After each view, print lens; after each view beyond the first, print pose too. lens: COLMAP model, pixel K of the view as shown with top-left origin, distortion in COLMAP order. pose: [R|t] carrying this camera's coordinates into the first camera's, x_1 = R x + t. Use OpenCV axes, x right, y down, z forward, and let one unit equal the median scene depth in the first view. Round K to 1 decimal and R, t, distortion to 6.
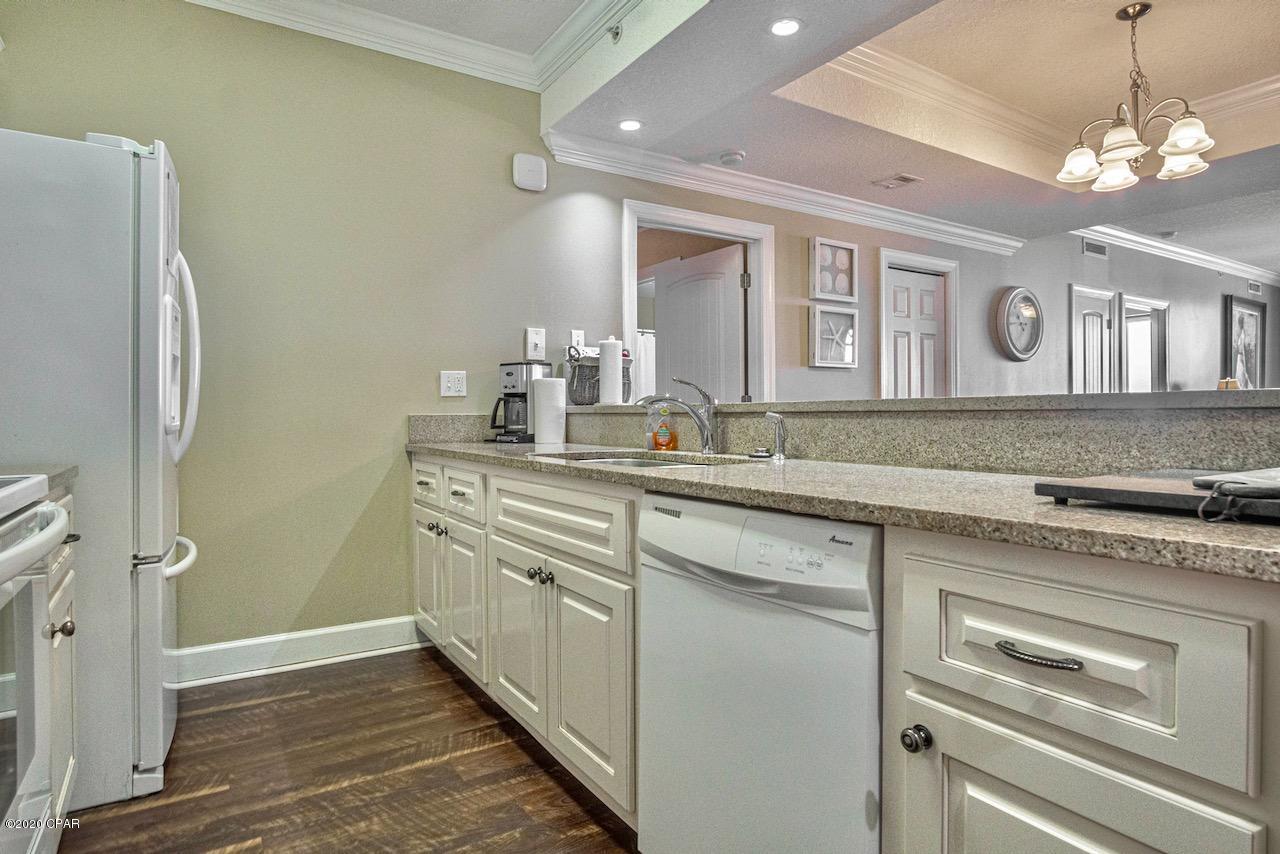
lens RADIAL K [[707.0, 0, 640.1], [0, 707.0, 409.8], [0, 0, 1]] dist [-0.036234, 0.014501]
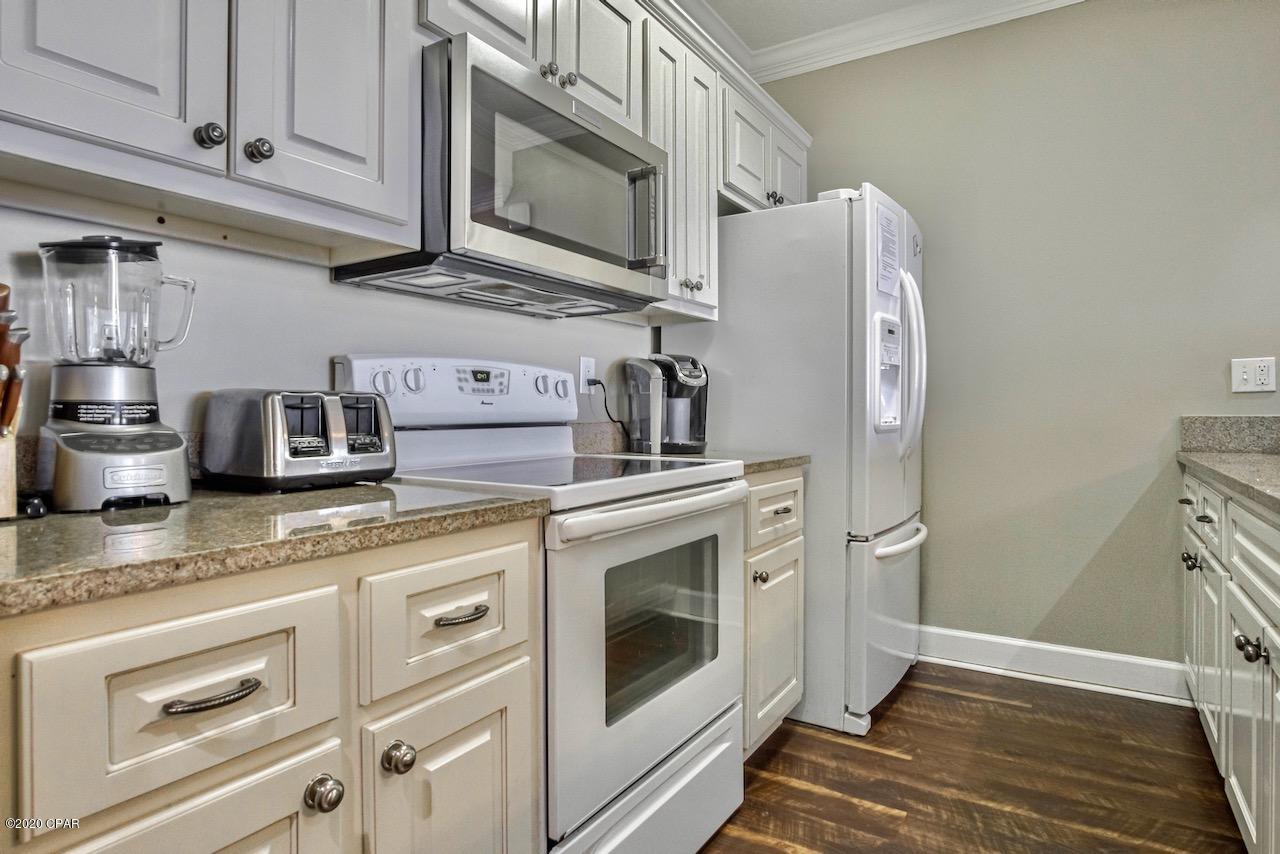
lens RADIAL K [[707.0, 0, 640.1], [0, 707.0, 409.8], [0, 0, 1]] dist [-0.036234, 0.014501]
pose [[0.422613, -0.002673, -0.906306, 0.194558], [0.004584, 0.999989, -0.000812, -0.003720], [0.906299, -0.003812, 0.422621, 0.136033]]
